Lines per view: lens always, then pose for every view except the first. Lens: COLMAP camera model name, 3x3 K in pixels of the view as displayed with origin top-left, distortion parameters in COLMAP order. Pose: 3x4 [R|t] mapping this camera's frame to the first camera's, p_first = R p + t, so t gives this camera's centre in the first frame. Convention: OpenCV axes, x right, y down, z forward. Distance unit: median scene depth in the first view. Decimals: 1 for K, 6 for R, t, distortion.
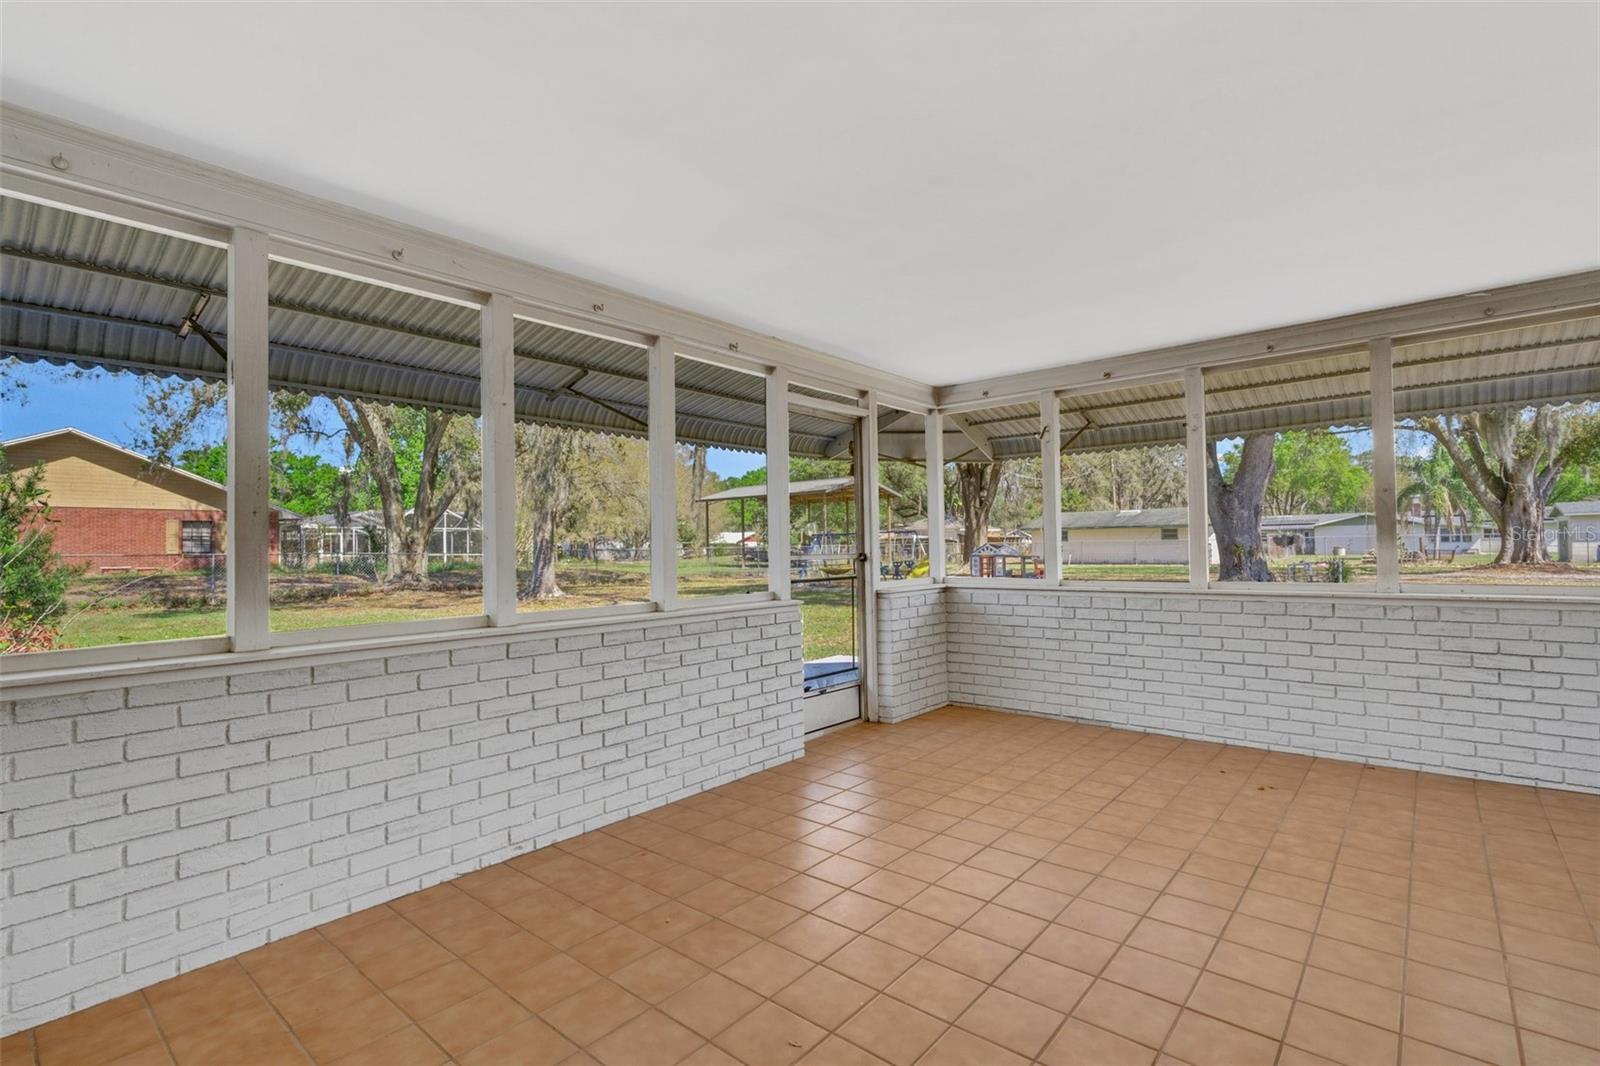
lens RADIAL K [[740.2, 0, 795.8], [0, 740.2, 532.7], [0, 0, 1]] dist [-0.000328, -0.000210]
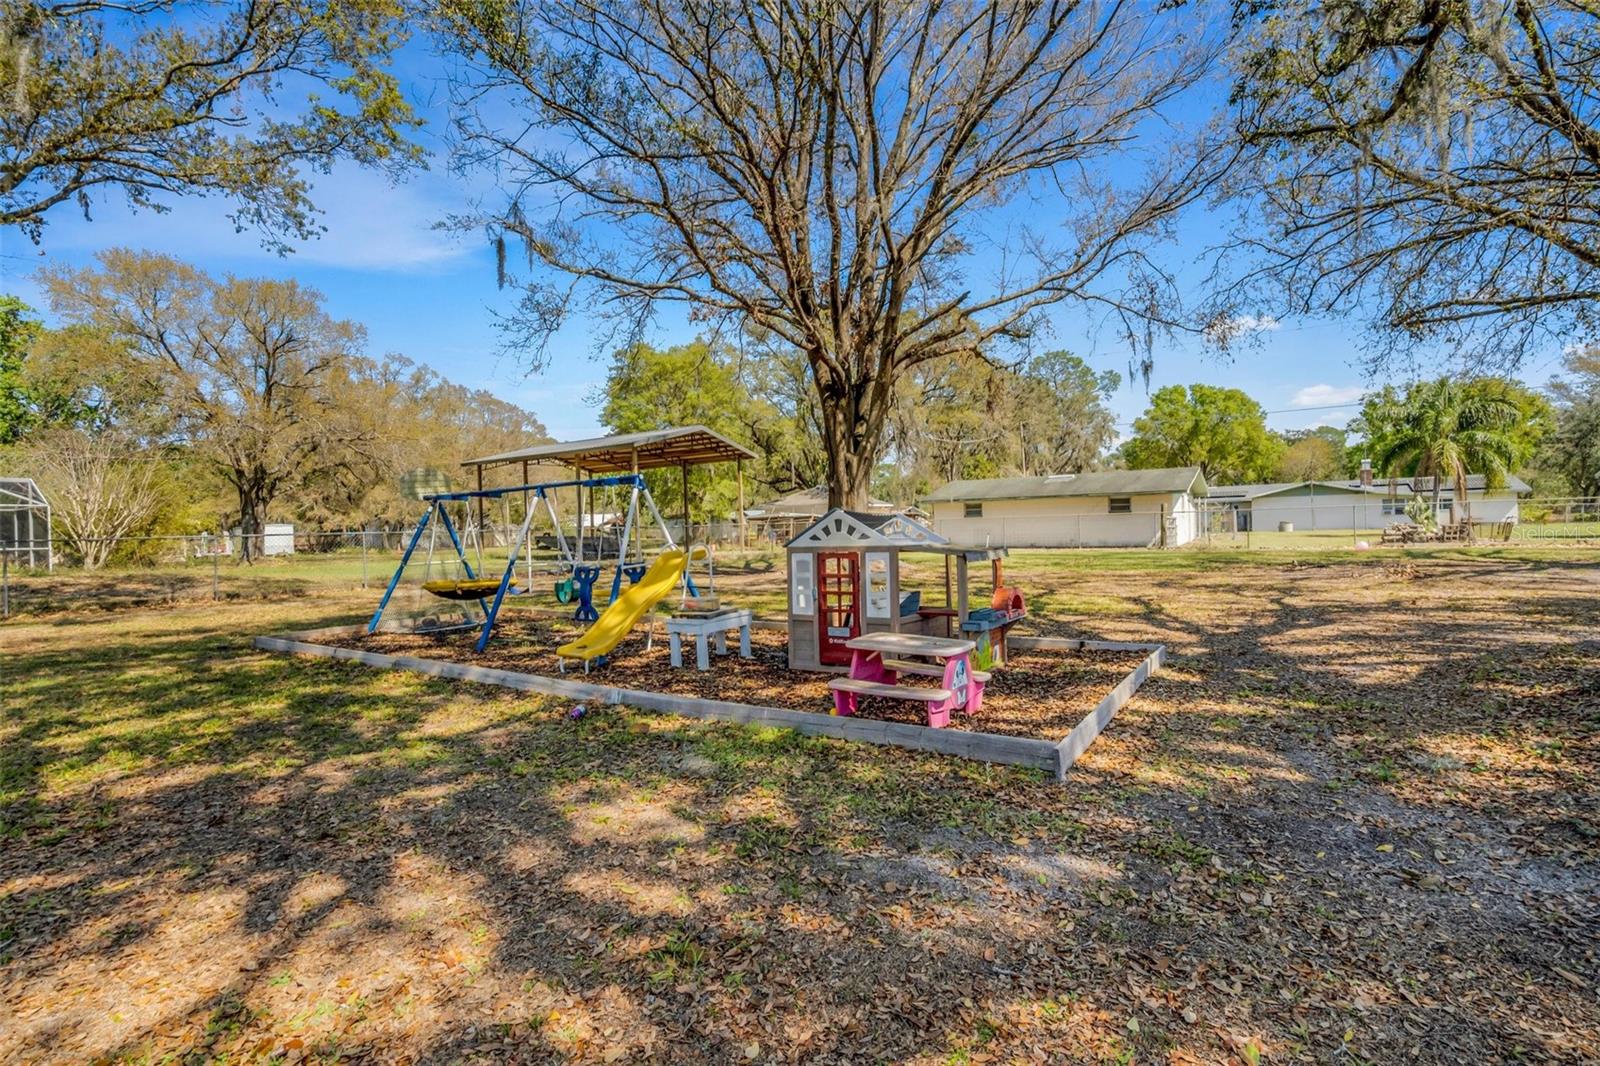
lens RADIAL K [[734.1, 0, 801.6], [0, 734.1, 532.7], [0, 0, 1]] dist [0.000160, 0.000000]
pose [[0.989521, -0.010065, 0.144036, 0.125794], [0.006496, 0.999661, 0.025227, 0.010544], [-0.144241, -0.024027, 0.989251, 0.444840]]
